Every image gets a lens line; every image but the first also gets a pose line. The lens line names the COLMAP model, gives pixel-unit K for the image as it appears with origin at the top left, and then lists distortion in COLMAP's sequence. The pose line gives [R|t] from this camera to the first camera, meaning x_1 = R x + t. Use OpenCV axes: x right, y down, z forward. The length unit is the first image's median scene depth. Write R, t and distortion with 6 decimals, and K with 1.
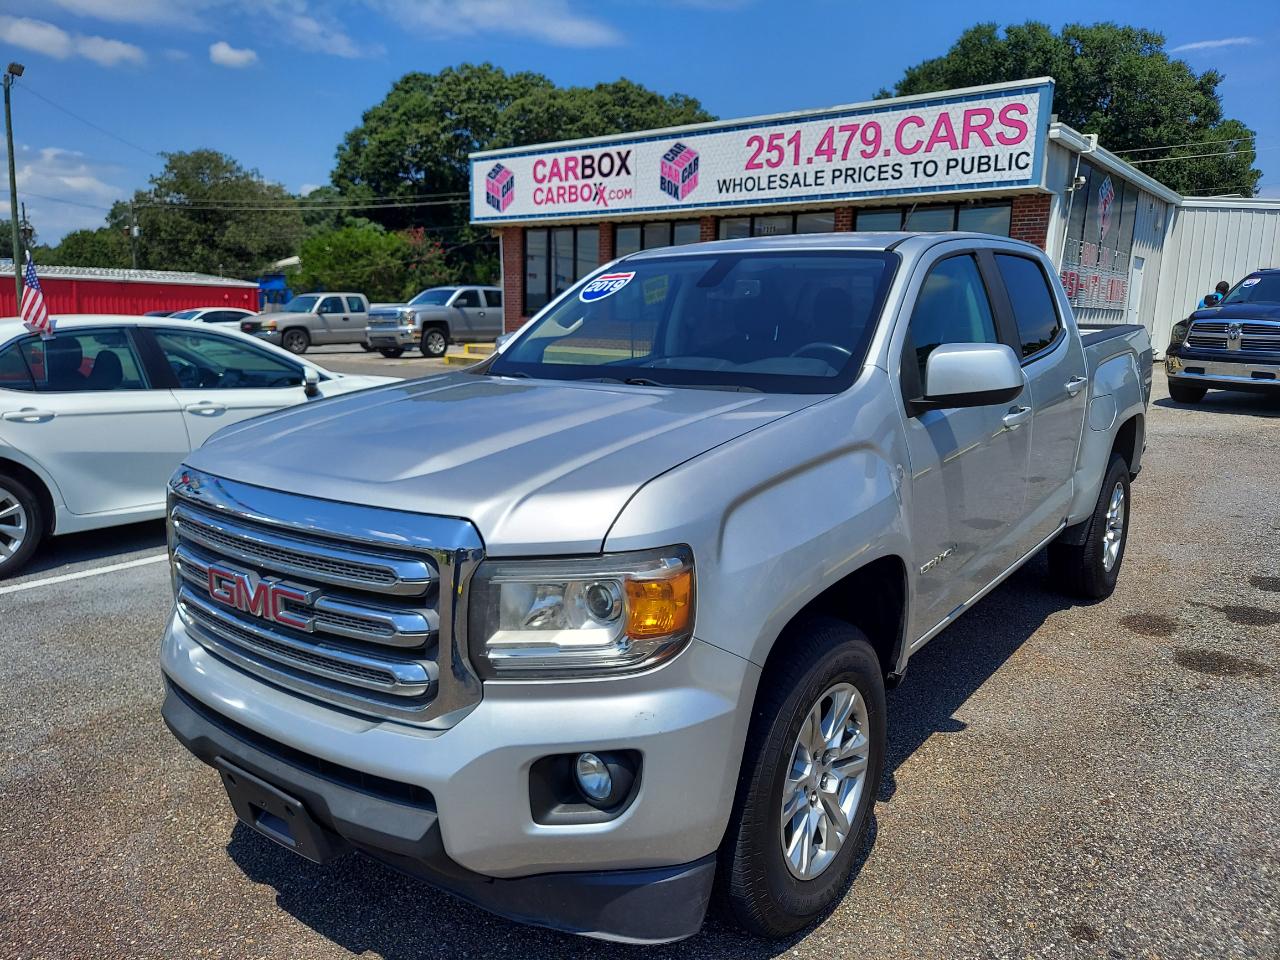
lens RADIAL K [[971.1, 0, 633.5], [0, 971.1, 506.3], [0, 0, 1]] dist [0.028541, -0.056881]
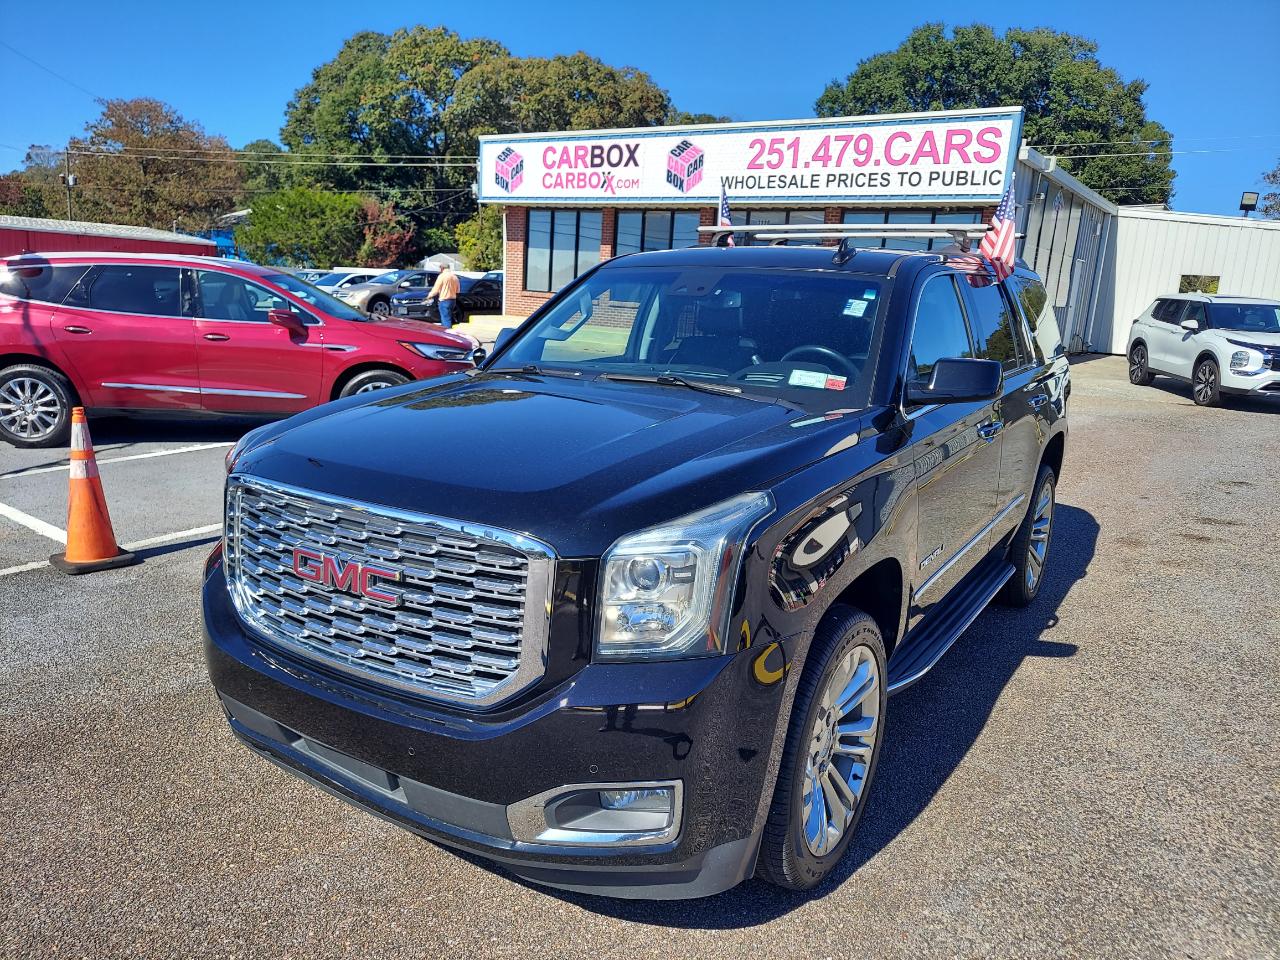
lens RADIAL K [[971.1, 0, 646.6], [0, 971.1, 497.7], [0, 0, 1]] dist [0.028541, -0.056881]
pose [[0.996056, 0.020860, 0.086241, -0.078024], [-0.022689, 0.999537, 0.020286, 0.007334], [-0.085778, -0.022163, 0.996068, -0.091162]]
